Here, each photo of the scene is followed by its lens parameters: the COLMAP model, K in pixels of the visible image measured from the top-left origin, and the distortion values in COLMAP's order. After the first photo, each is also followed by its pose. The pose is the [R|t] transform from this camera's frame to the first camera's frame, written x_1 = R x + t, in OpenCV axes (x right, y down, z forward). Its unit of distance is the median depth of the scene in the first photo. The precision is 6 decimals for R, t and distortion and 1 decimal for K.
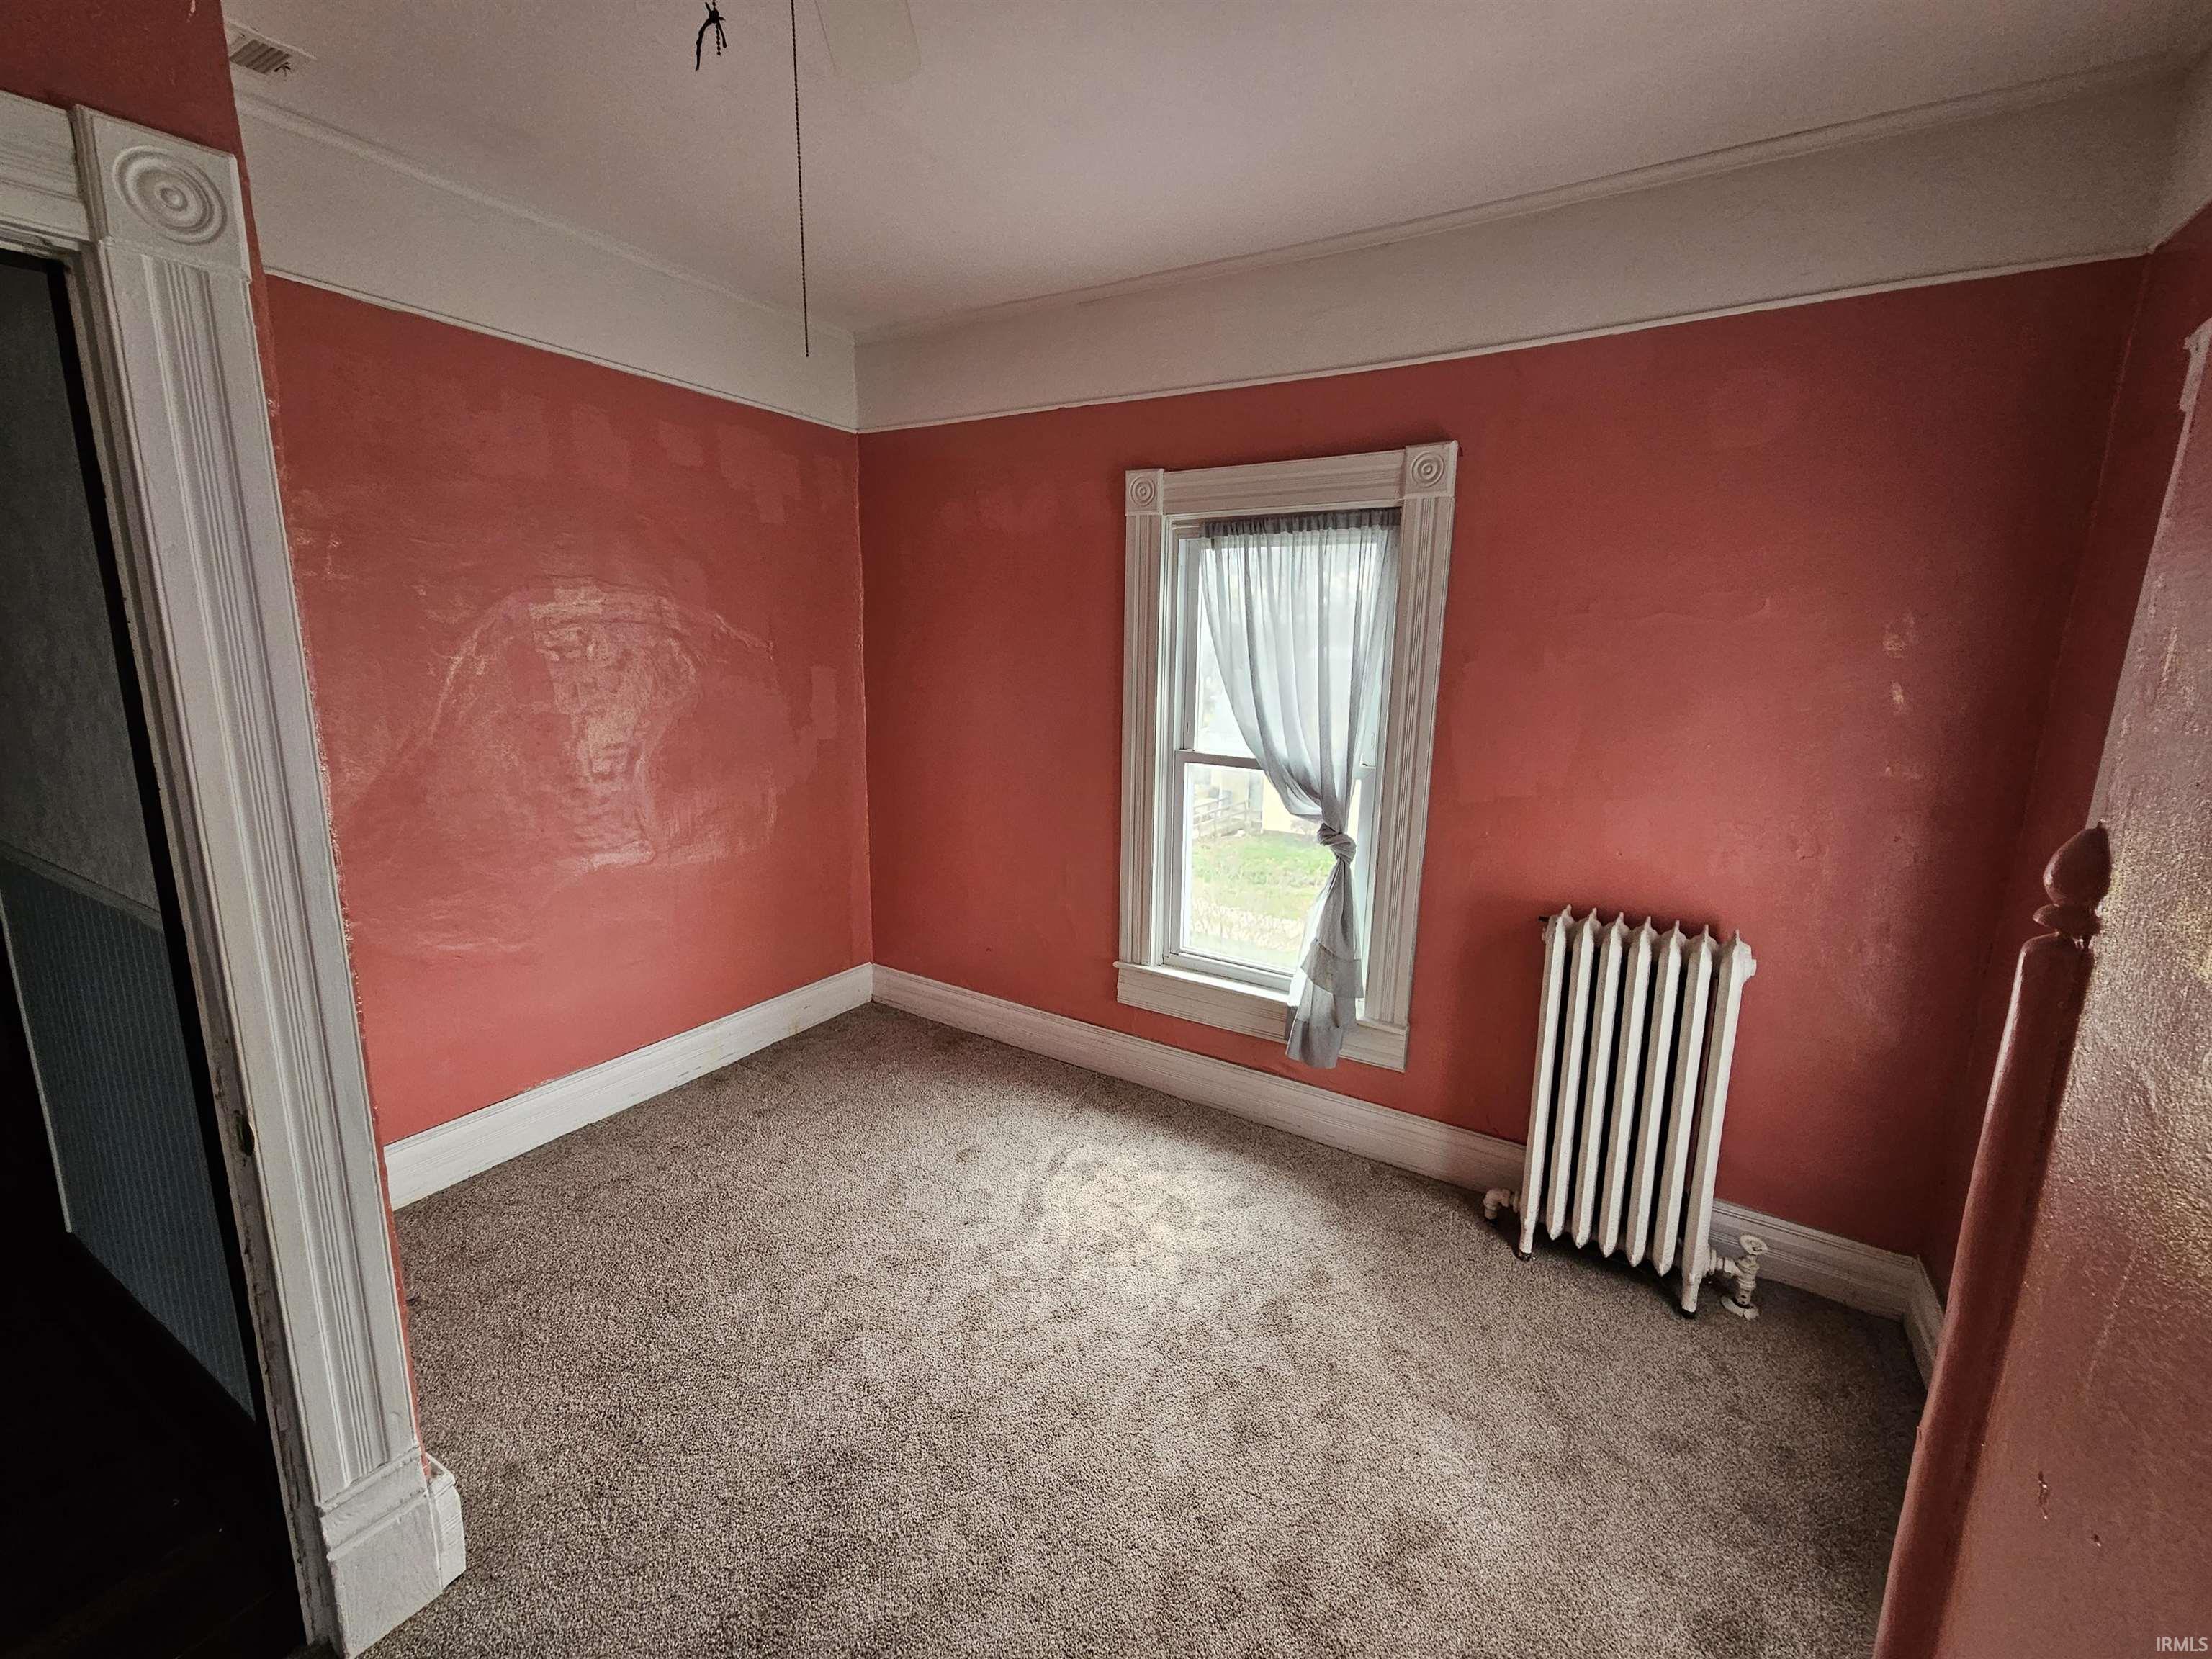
lens RADIAL K [[909.5, 0, 1106.0], [0, 909.5, 829.5], [0, 0, 1]] dist [-0.000371, 0.000133]
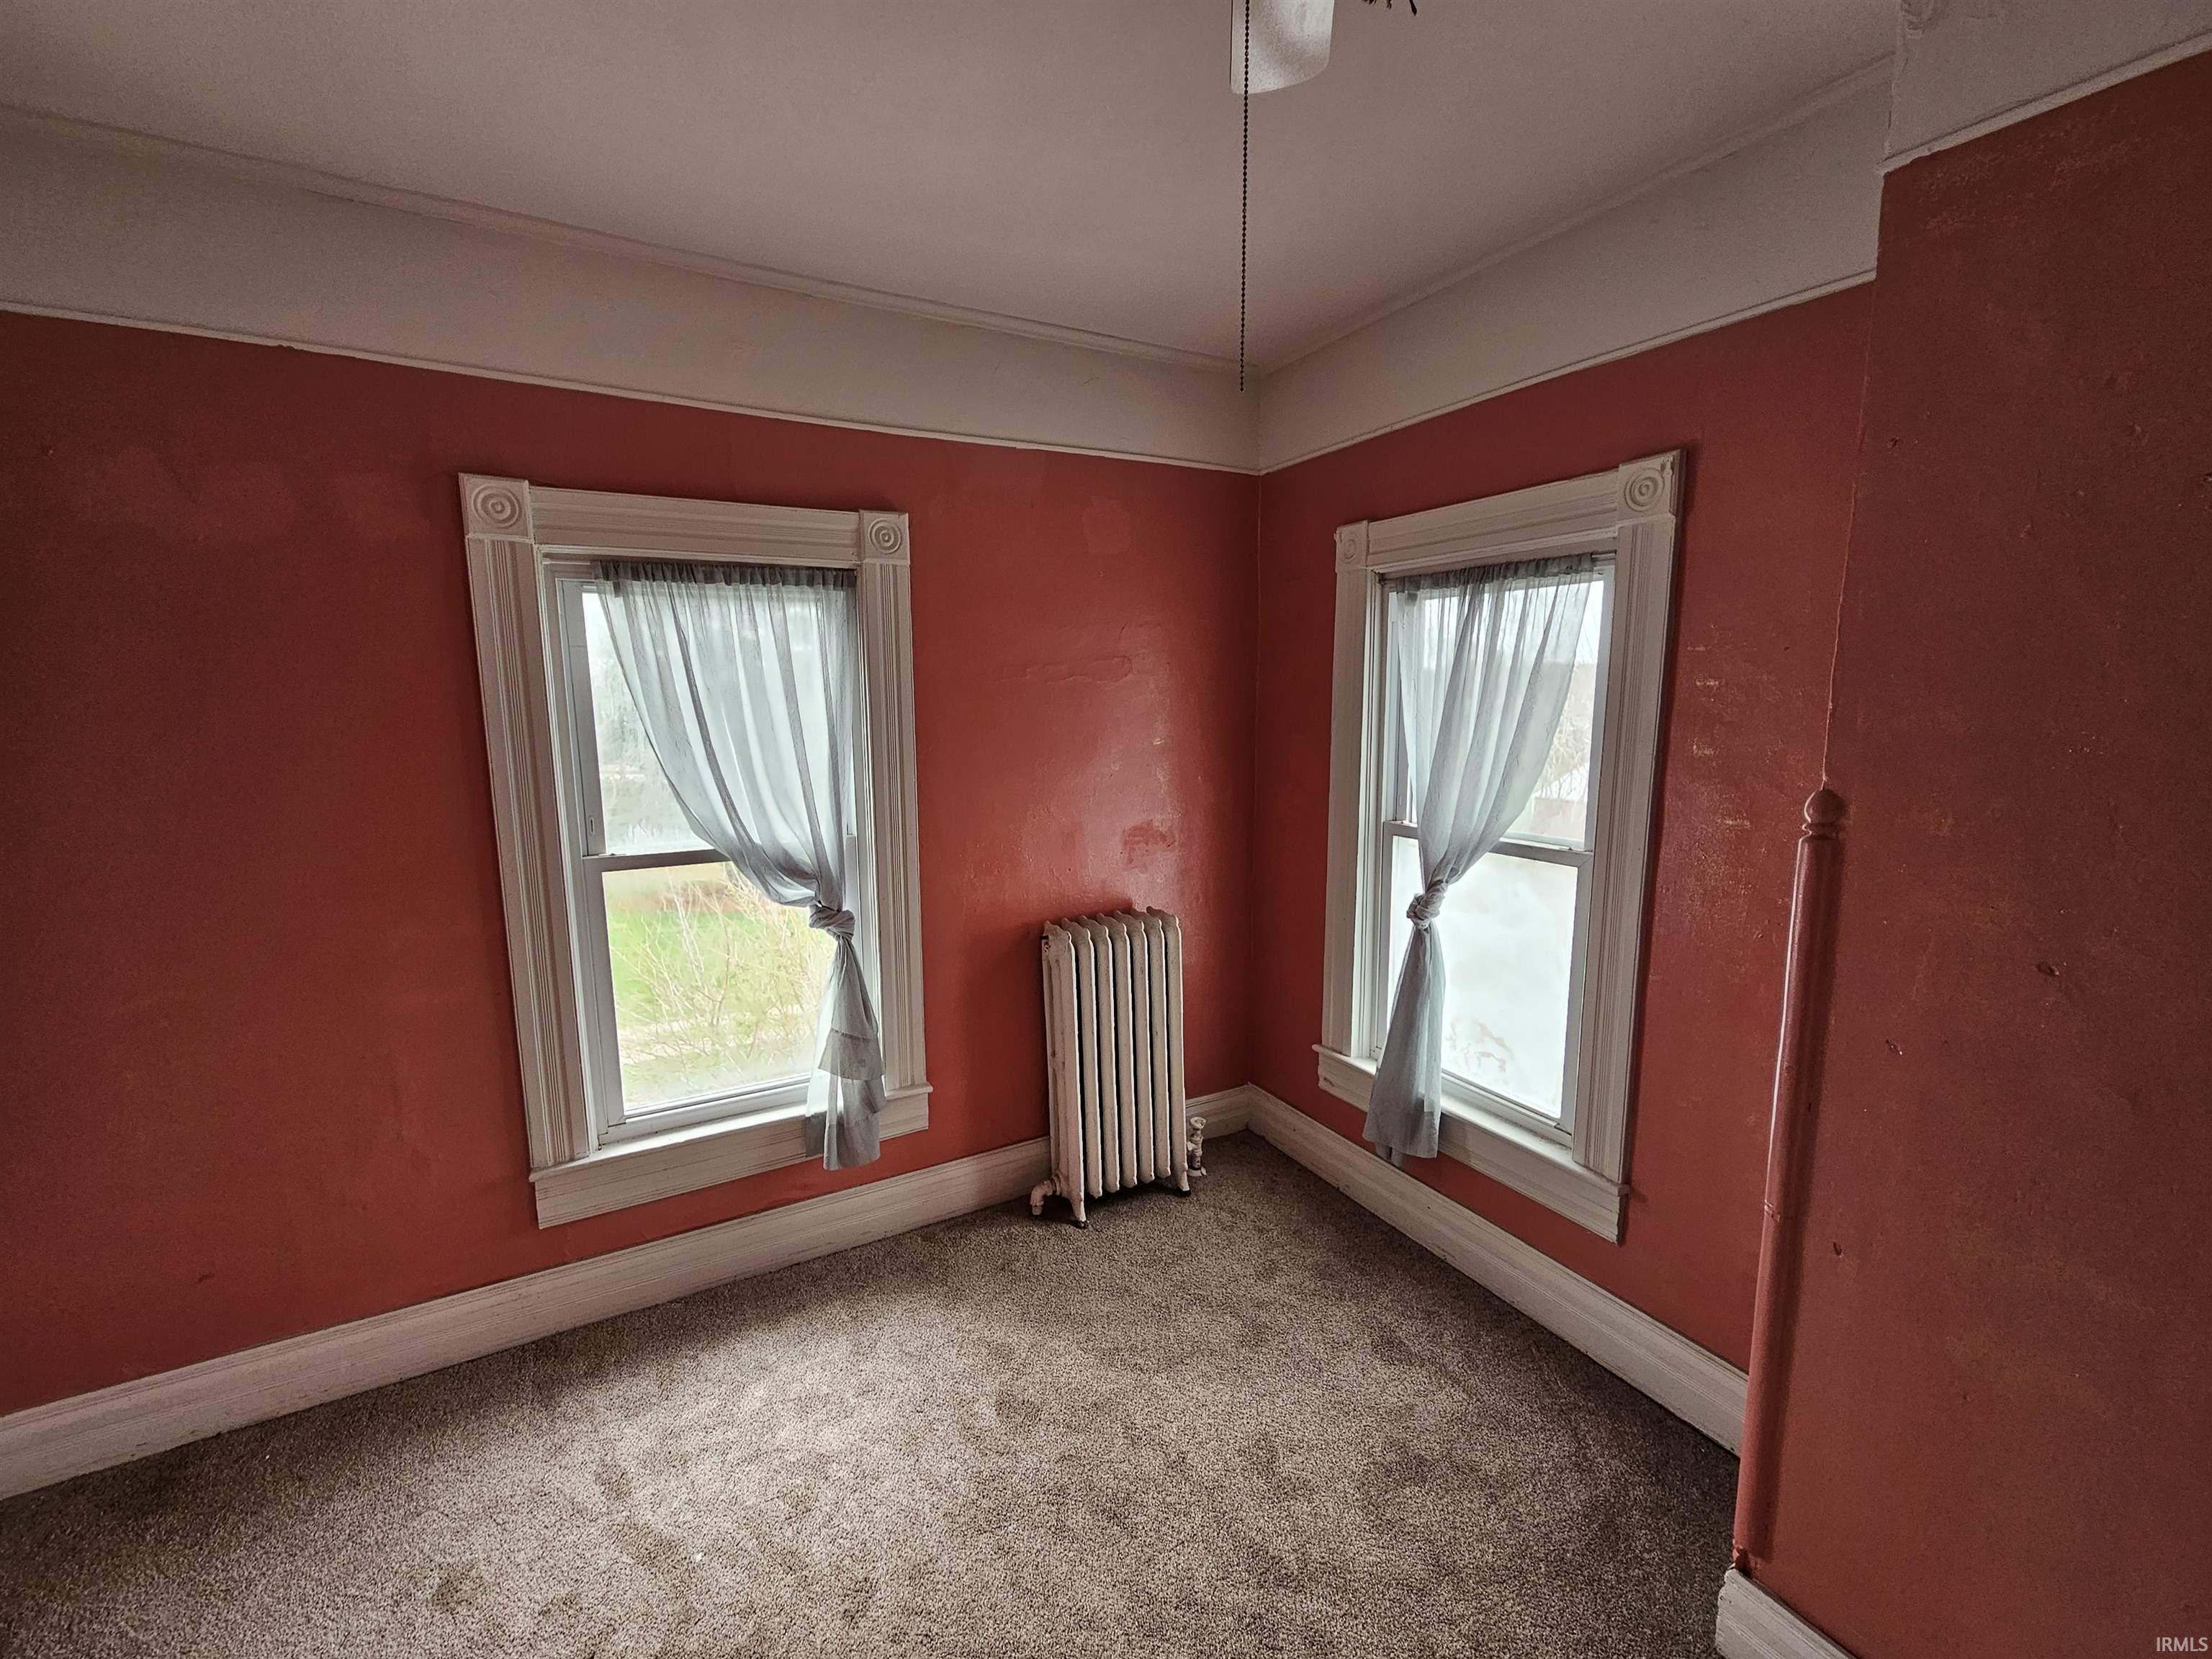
lens RADIAL K [[920.7, 0, 1106.0], [0, 920.7, 829.5], [0, 0, 1]] dist [0.002194, -0.000124]
pose [[0.478940, -0.157233, 0.863652, -0.426248], [0.194706, 0.978351, 0.070140, -0.093007], [-0.855982, 0.134565, 0.499186, 0.296799]]
